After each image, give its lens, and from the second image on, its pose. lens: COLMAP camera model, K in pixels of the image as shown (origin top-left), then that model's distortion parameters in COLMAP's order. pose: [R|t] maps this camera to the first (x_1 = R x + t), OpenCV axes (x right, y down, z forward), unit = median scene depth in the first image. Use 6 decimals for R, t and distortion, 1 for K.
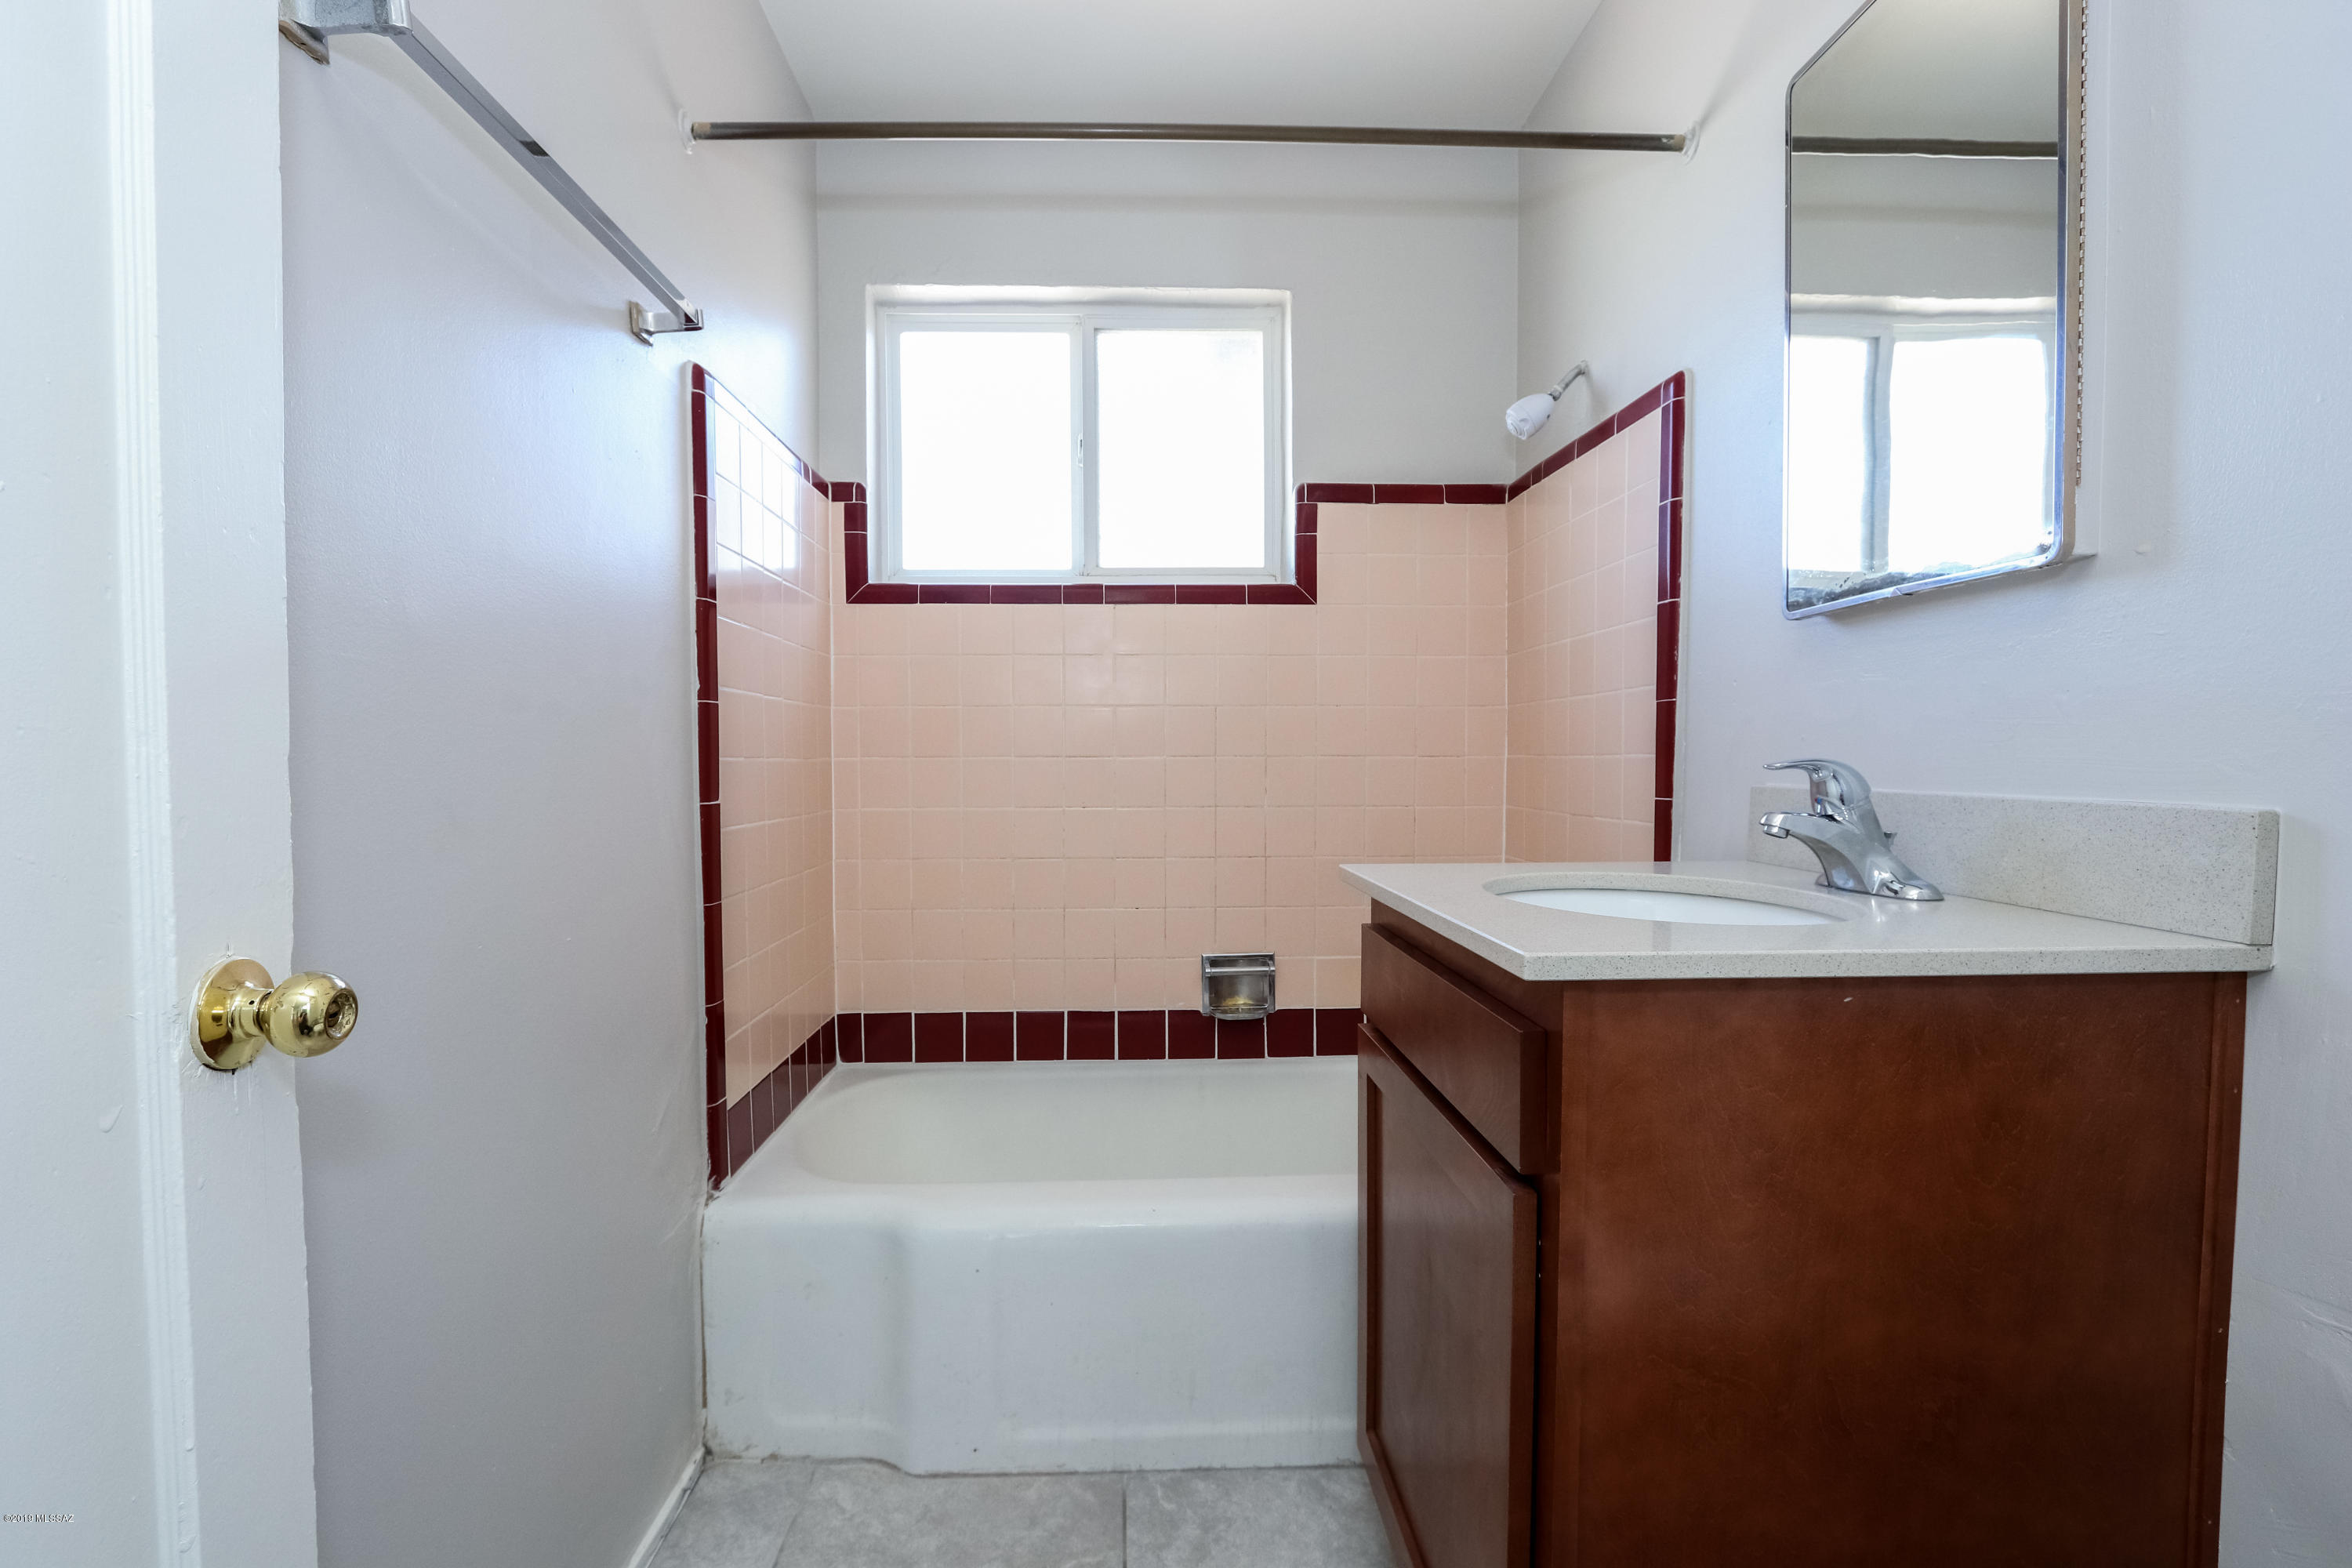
lens RADIAL K [[1084.3, 0, 1147.9], [0, 1084.3, 794.0], [0, 0, 1]] dist [-0.026680, 0.005914]
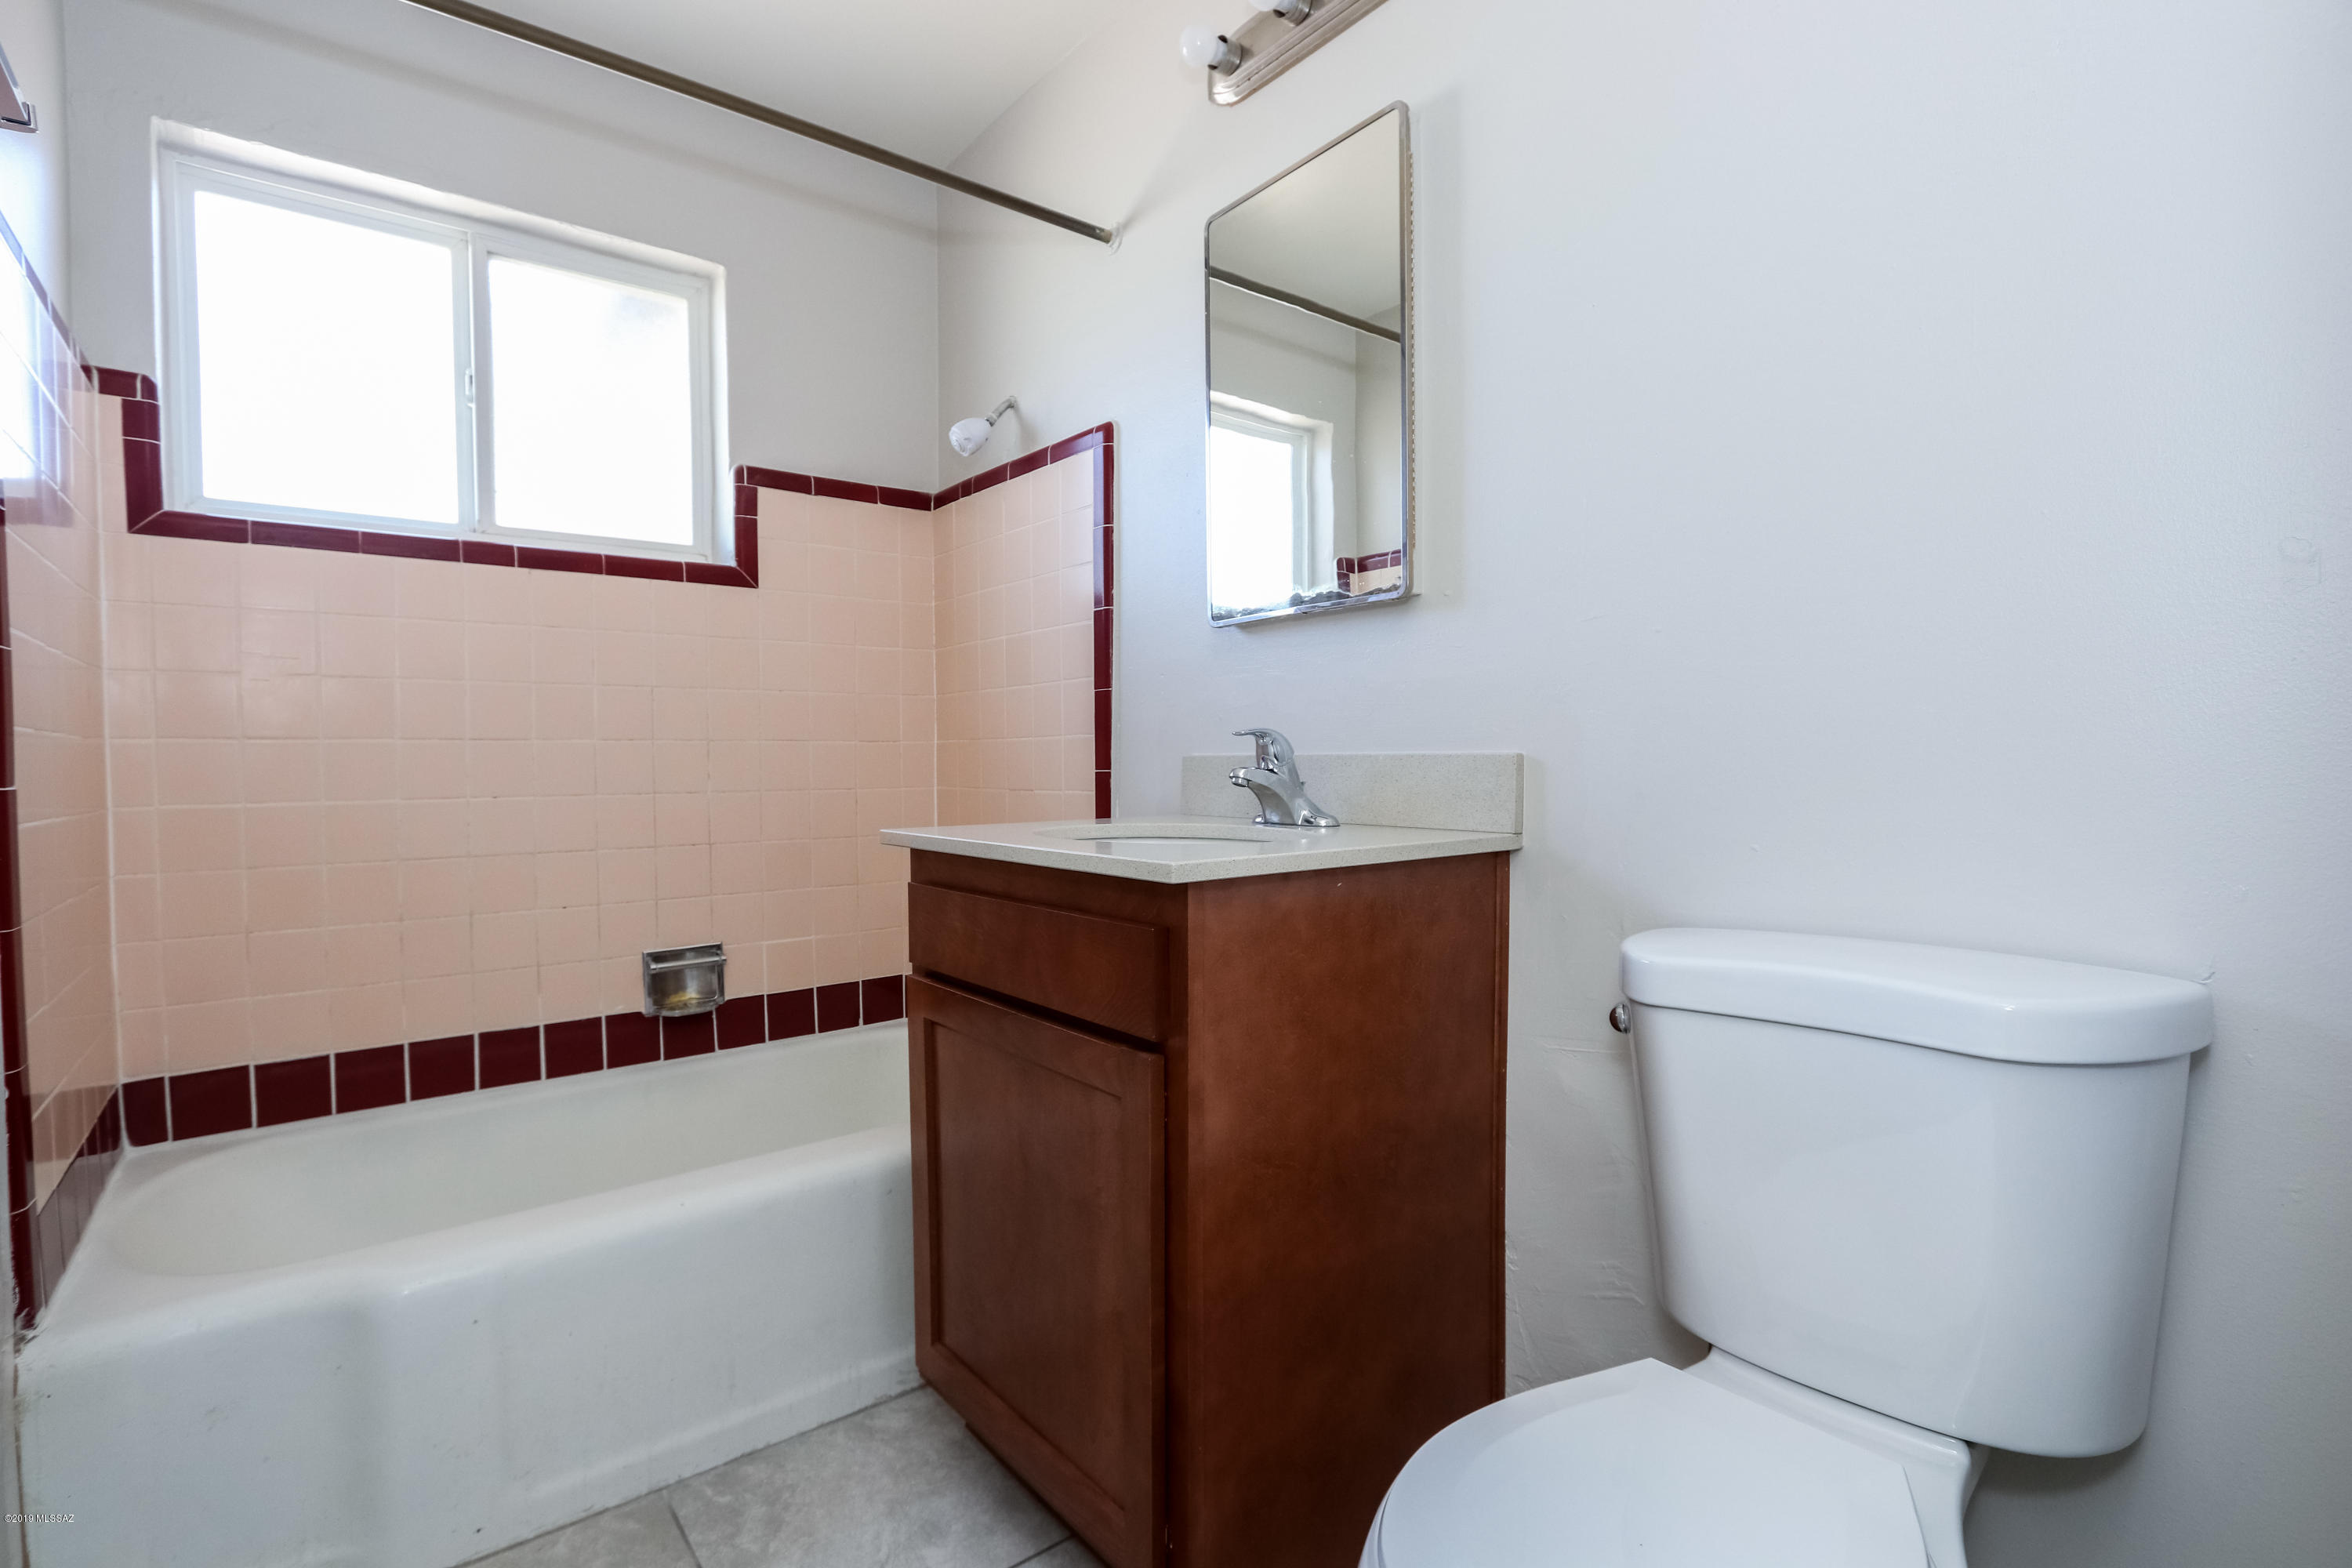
lens RADIAL K [[1084.3, 0, 1147.9], [0, 1084.3, 794.0], [0, 0, 1]] dist [-0.026680, 0.005914]
pose [[0.803671, -0.022556, 0.594647, -0.210642], [0.025850, 0.999661, 0.002982, 0.028719], [-0.594513, 0.012975, 0.803981, -0.014171]]
